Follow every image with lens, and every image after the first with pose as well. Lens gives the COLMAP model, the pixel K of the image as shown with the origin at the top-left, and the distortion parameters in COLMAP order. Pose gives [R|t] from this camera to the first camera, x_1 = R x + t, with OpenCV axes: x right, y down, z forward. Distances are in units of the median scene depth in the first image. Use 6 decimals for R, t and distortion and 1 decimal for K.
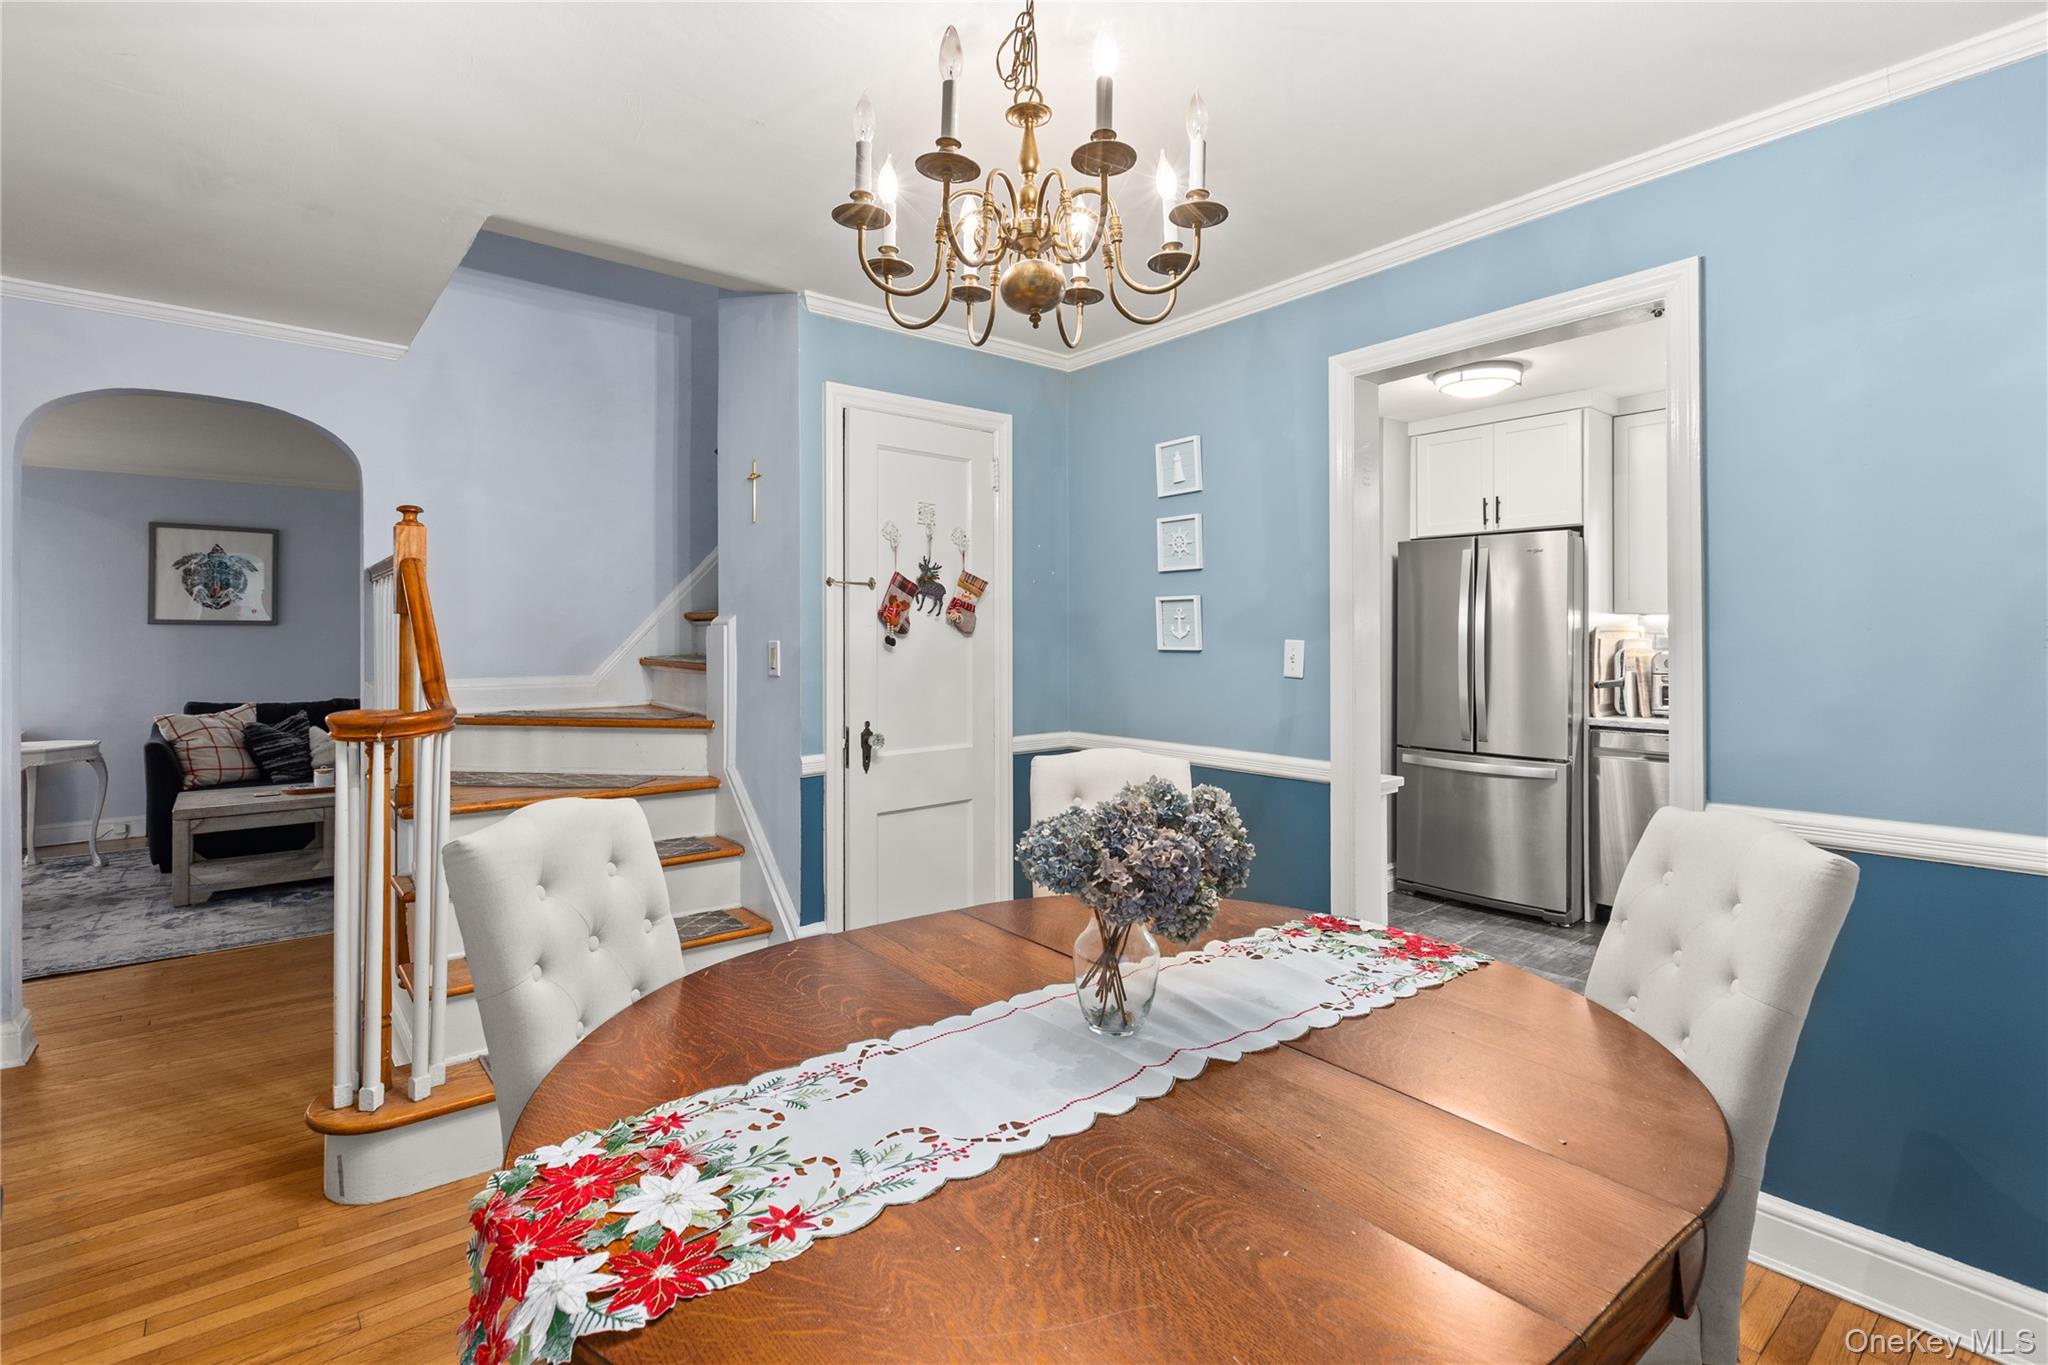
lens RADIAL K [[941.3, 0, 1015.6], [0, 941.3, 665.3], [0, 0, 1]] dist [0.005639, 0.000422]
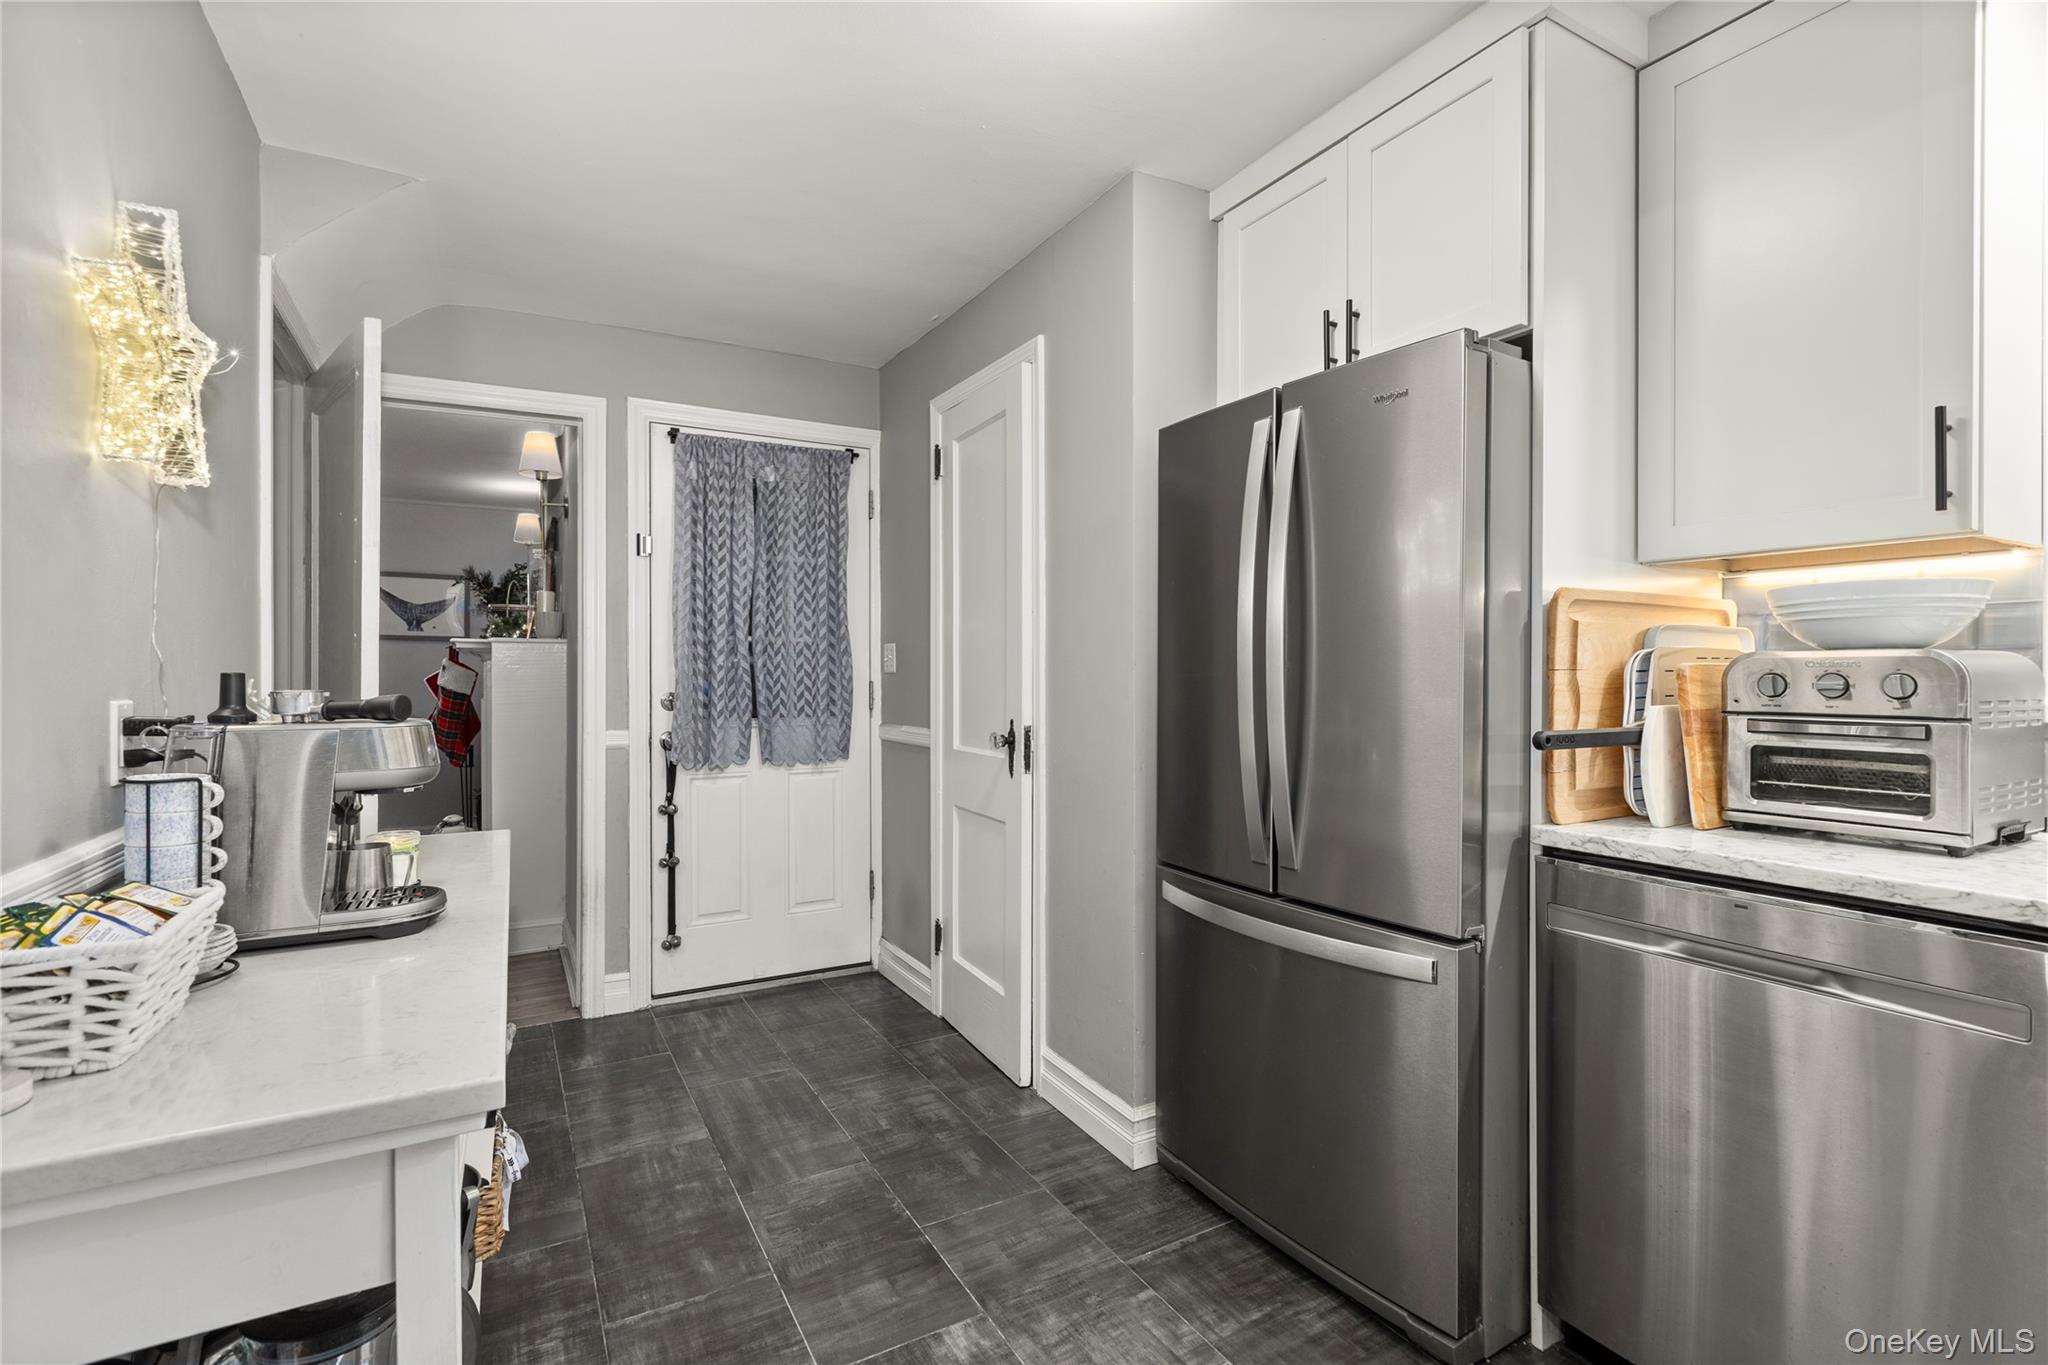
lens RADIAL K [[941.3, 0, 1035.5], [0, 941.3, 680.4], [0, 0, 1]] dist [0.005639, 0.000422]
pose [[0.987792, 0.009386, -0.155493, 0.460087], [-0.010172, 0.999939, -0.004258, 0.000182], [0.155443, 0.005788, 0.987828, 0.581991]]
